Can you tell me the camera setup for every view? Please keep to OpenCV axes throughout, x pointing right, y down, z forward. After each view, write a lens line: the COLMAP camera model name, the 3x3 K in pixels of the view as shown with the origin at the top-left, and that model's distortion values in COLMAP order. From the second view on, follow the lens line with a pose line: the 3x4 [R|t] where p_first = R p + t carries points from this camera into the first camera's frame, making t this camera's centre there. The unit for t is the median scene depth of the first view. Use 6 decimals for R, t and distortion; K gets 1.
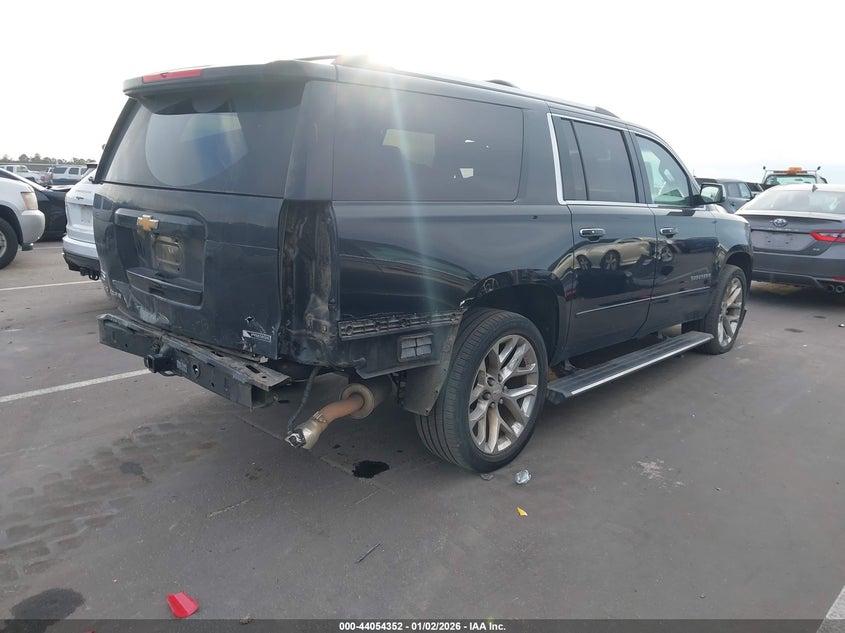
lens RADIAL K [[670.5, 0, 422.5], [0, 670.5, 316.5], [0, 0, 1]] dist [0.002969, -0.004299]
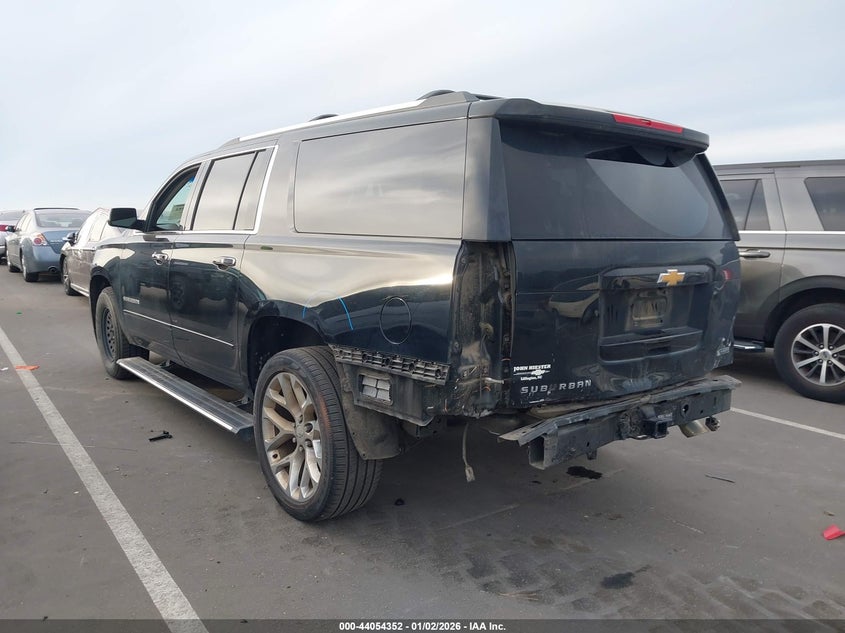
lens RADIAL K [[670.5, 0, 422.5], [0, 670.5, 316.5], [0, 0, 1]] dist [0.002969, -0.004299]
pose [[0.171240, -0.170487, 0.970366, -1.215511], [0.195567, 0.971197, 0.136121, -0.246918], [-0.965624, 0.166462, 0.199650, 1.011993]]
